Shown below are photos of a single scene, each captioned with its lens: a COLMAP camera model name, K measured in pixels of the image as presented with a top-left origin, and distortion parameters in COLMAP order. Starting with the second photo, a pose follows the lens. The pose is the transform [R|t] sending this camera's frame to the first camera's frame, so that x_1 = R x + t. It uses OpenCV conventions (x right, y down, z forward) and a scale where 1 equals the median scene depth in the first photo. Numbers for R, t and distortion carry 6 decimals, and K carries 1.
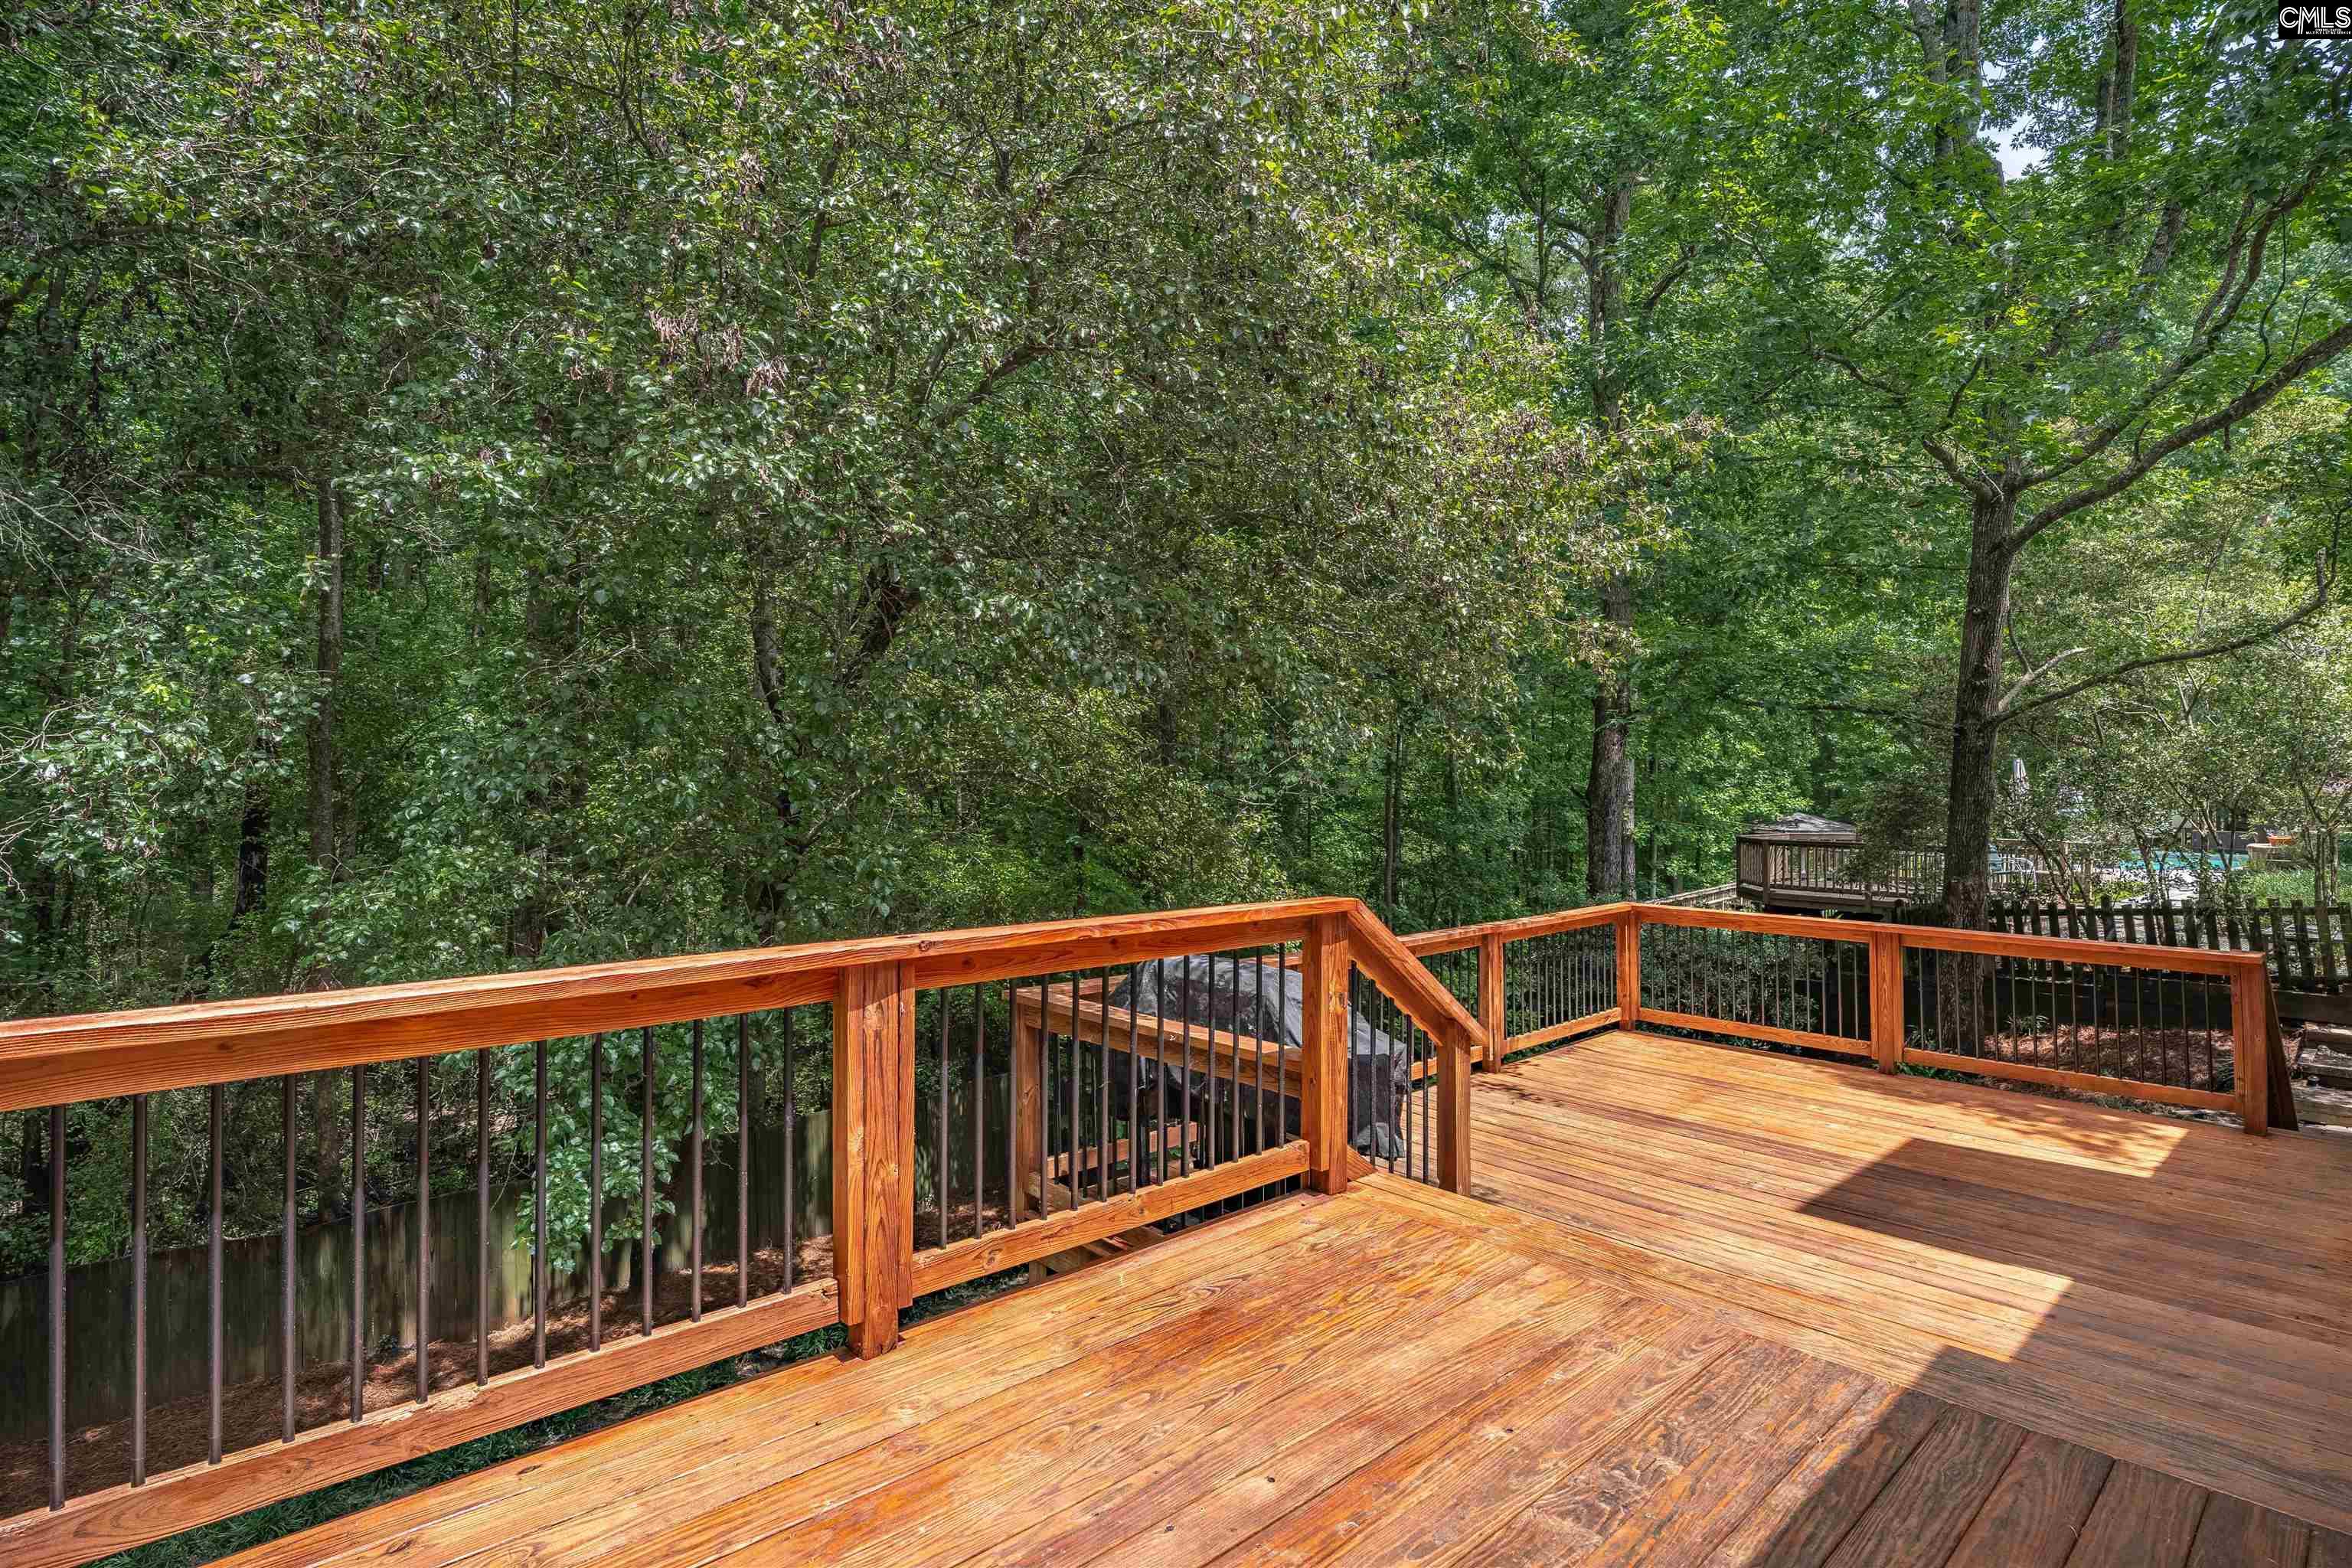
lens RADIAL K [[1149.6, 0, 1176.4], [0, 1149.6, 792.1], [0, 0, 1]] dist [-0.026131, 0.000950]
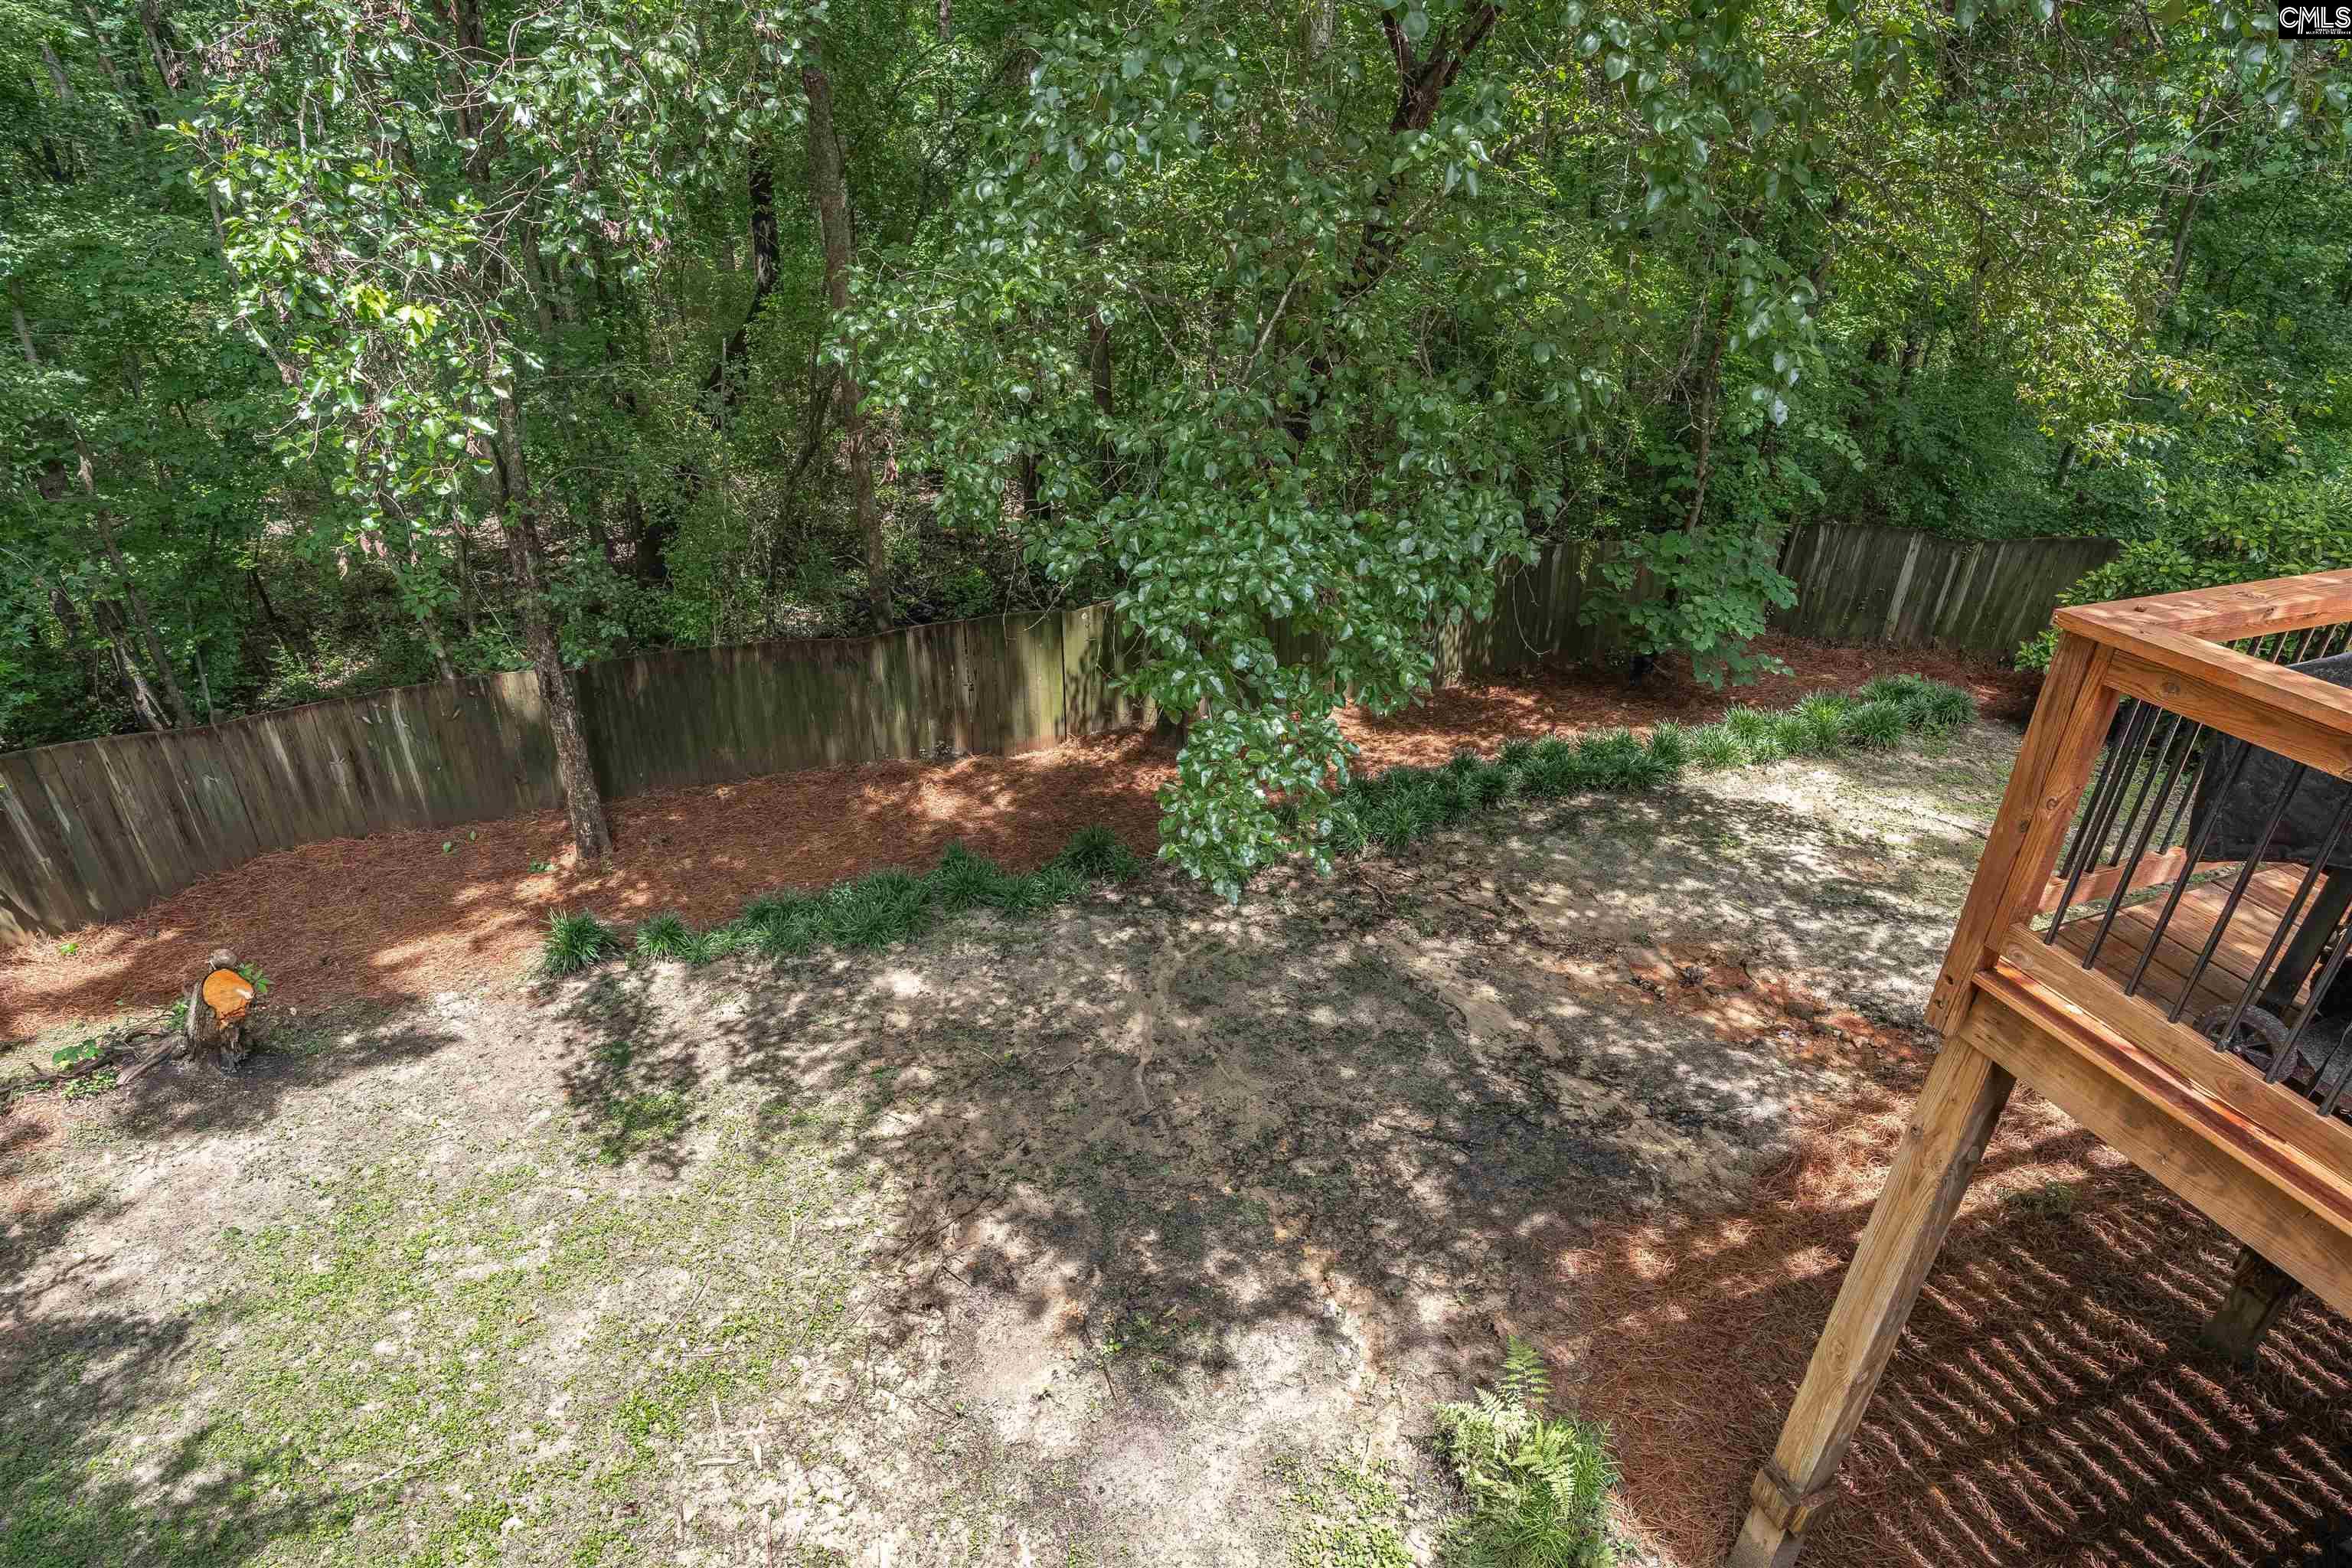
lens RADIAL K [[1149.6, 0, 1176.4], [0, 1149.6, 792.1], [0, 0, 1]] dist [-0.026131, 0.000950]
pose [[0.932999, 0.187198, -0.307359, -0.311759], [-0.013873, 0.872136, 0.489066, -0.000606], [0.359611, -0.452035, 0.816299, 0.362392]]
